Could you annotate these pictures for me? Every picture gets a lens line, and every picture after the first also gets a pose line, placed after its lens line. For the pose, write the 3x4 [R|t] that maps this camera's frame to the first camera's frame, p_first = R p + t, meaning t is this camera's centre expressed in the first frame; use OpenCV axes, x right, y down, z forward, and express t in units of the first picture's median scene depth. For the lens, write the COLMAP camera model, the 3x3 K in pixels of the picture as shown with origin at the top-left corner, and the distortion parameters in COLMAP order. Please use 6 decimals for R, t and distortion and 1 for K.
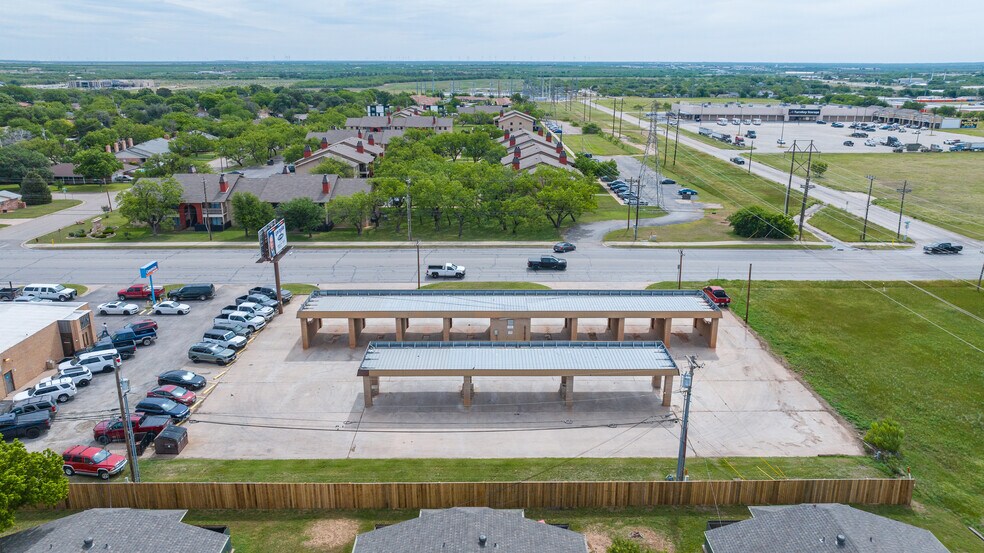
lens RADIAL K [[698.2, 0, 499.9], [0, 698.2, 273.8], [0, 0, 1]] dist [-0.025617, 0.025420]
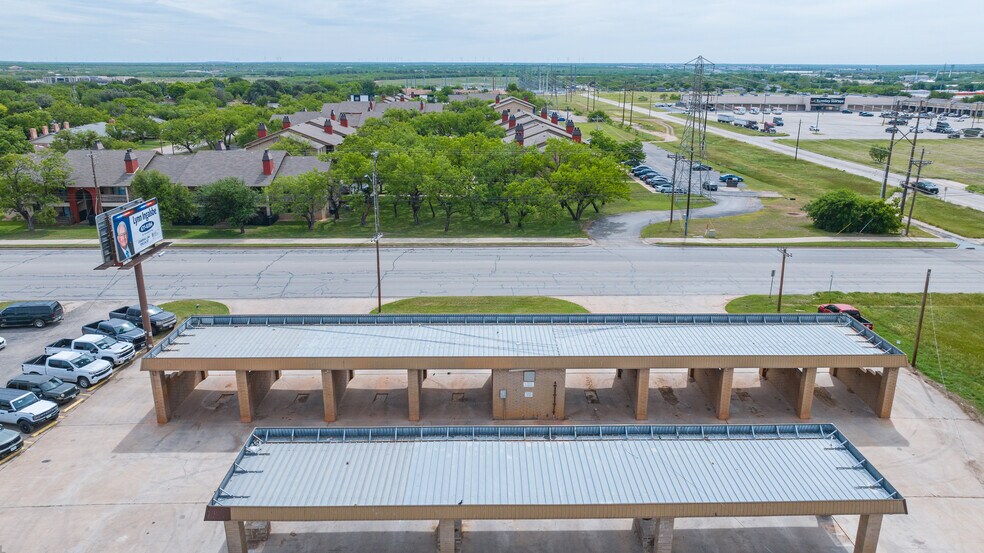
lens RADIAL K [[698.2, 0, 496.8], [0, 698.2, 280.3], [0, 0, 1]] dist [-0.025617, 0.025420]
pose [[0.999989, -0.001998, 0.004311, -0.007548], [0.001975, 0.999984, 0.005235, -0.005802], [-0.004321, -0.005226, 0.999977, 0.261188]]
